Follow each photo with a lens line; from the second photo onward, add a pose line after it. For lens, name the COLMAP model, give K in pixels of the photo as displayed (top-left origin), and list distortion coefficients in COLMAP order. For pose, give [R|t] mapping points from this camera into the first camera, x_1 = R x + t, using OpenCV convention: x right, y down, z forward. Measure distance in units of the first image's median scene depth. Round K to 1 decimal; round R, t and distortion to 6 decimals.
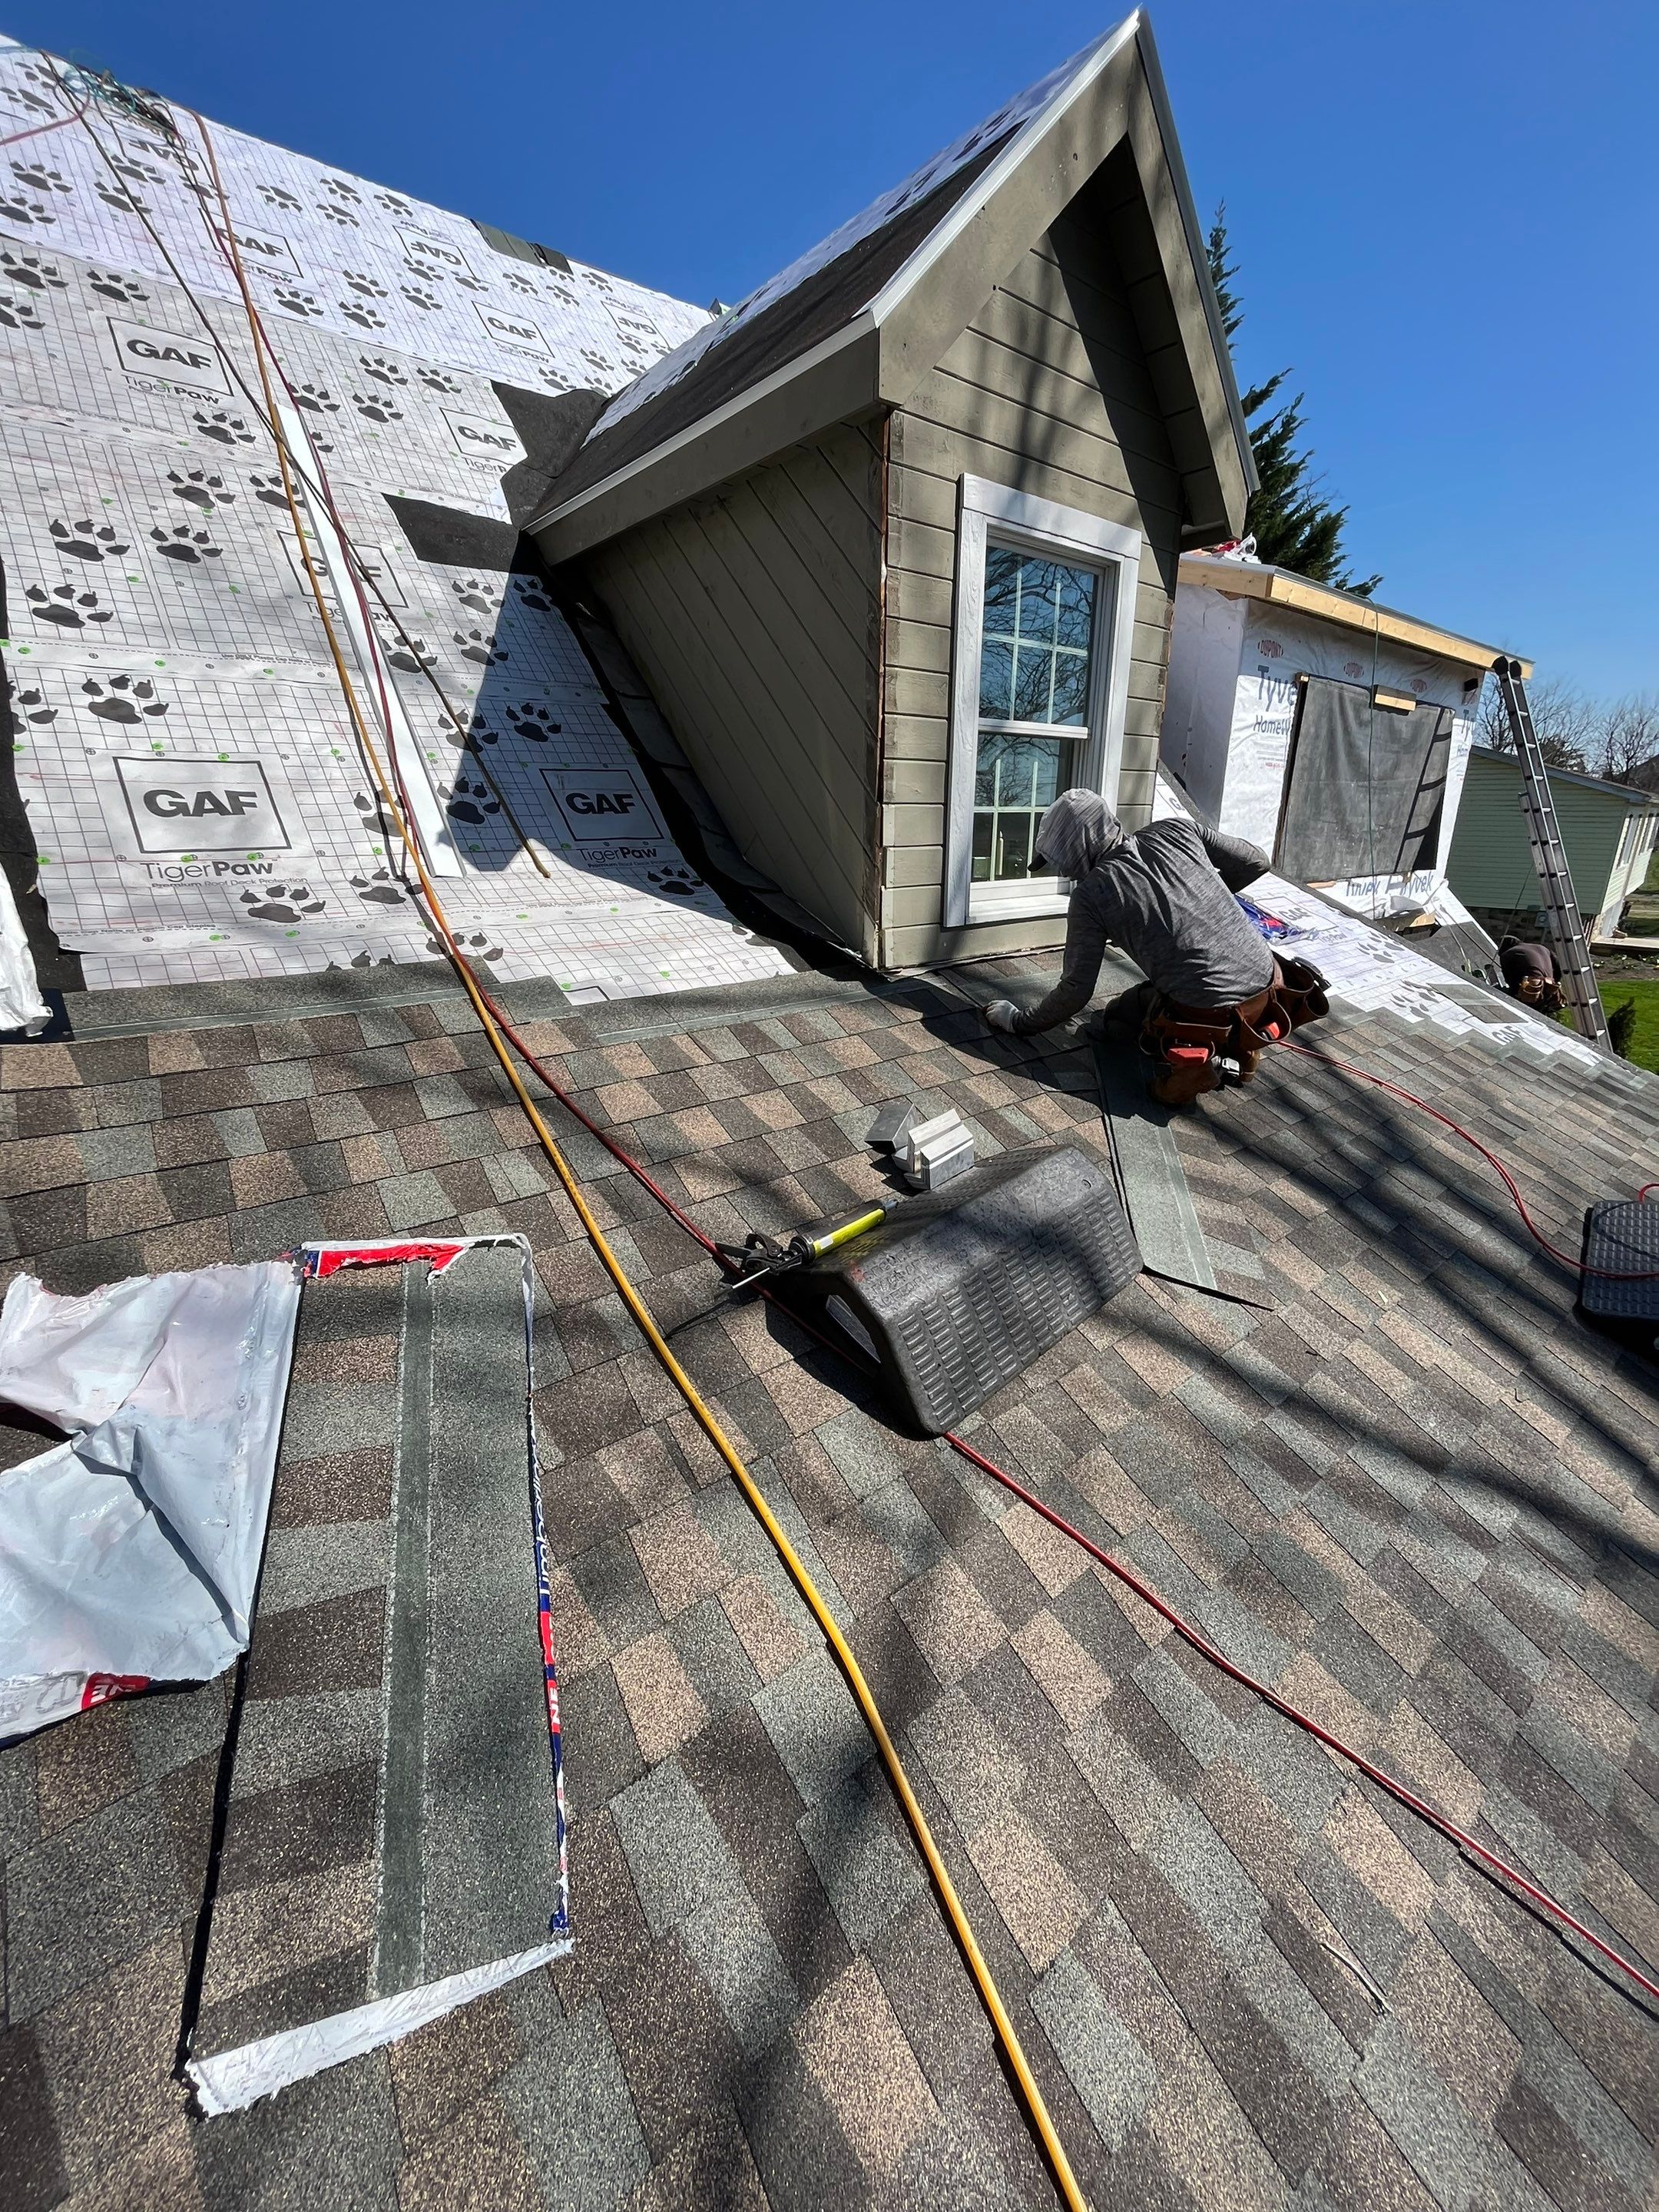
lens RADIAL K [[891.5, 0, 823.6], [0, 891.5, 1110.3], [0, 0, 1]] dist [-0.001868, -0.000154]
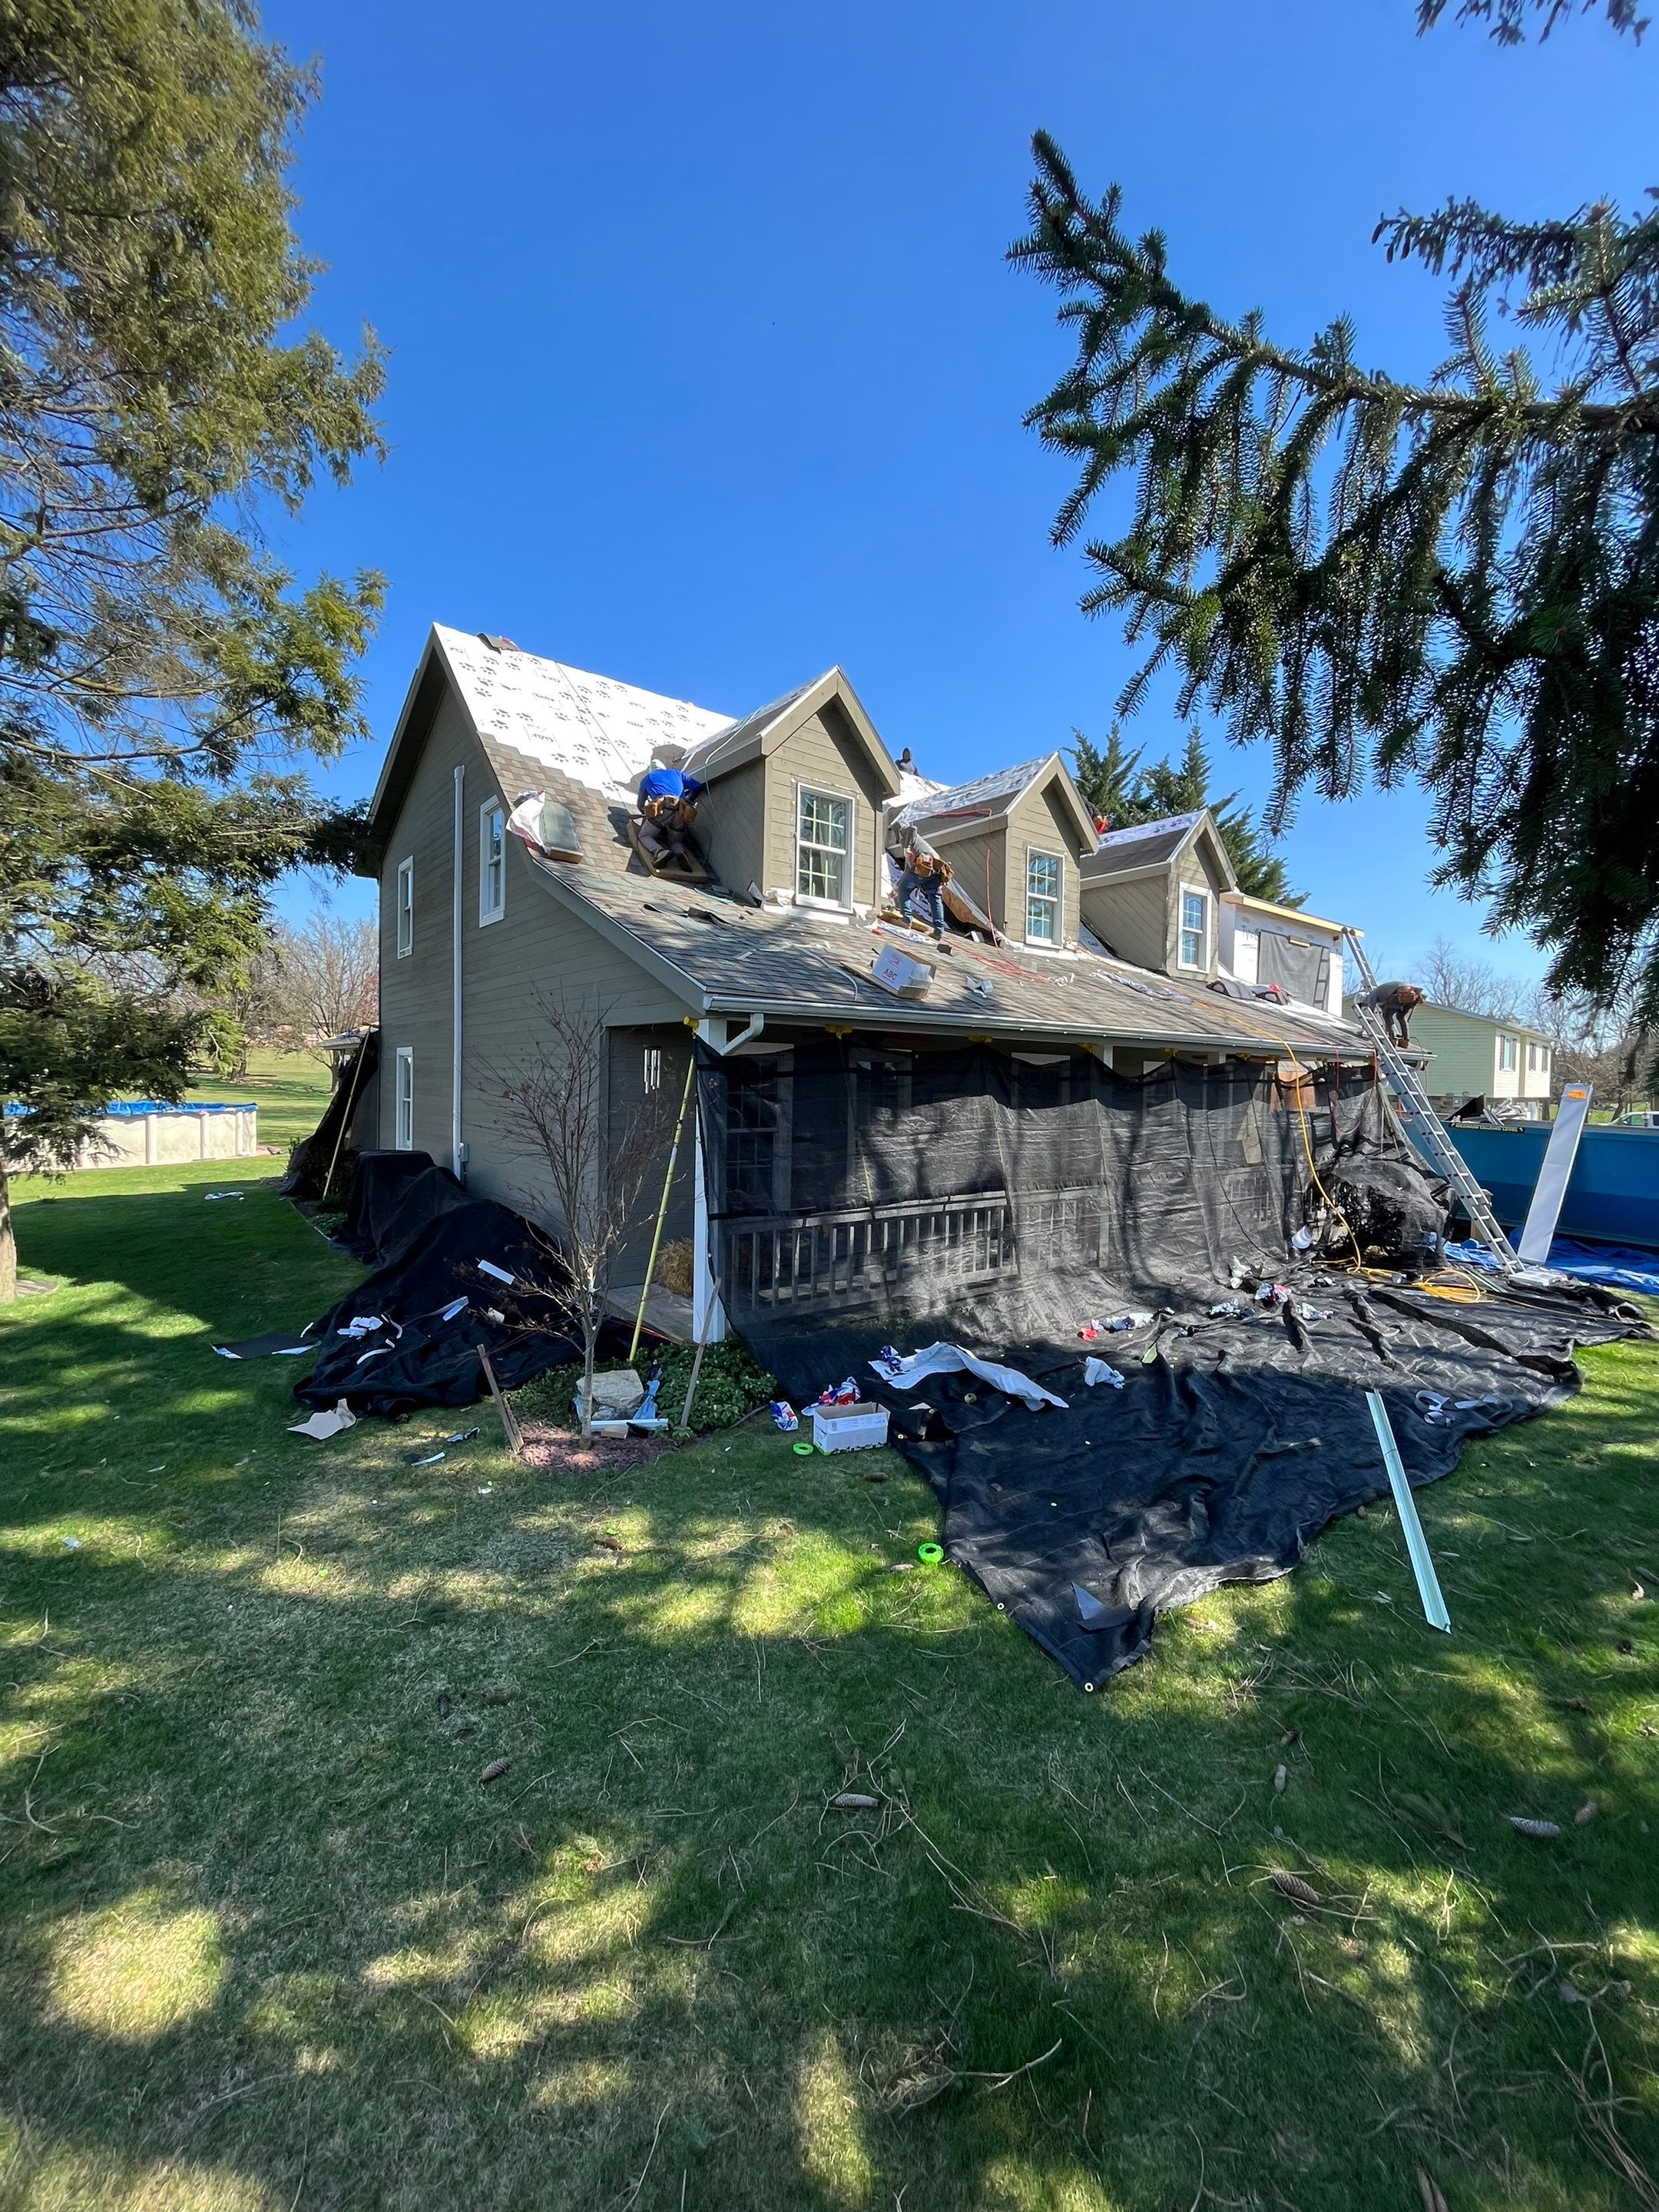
lens RADIAL K [[891.5, 0, 823.6], [0, 891.5, 1110.3], [0, 0, 1]] dist [-0.001868, -0.000154]
pose [[0.999654, 0.013987, -0.022271, -0.724024], [-0.019832, 0.957096, -0.289092, 0.848491], [0.017272, 0.289433, 0.957042, -1.463971]]
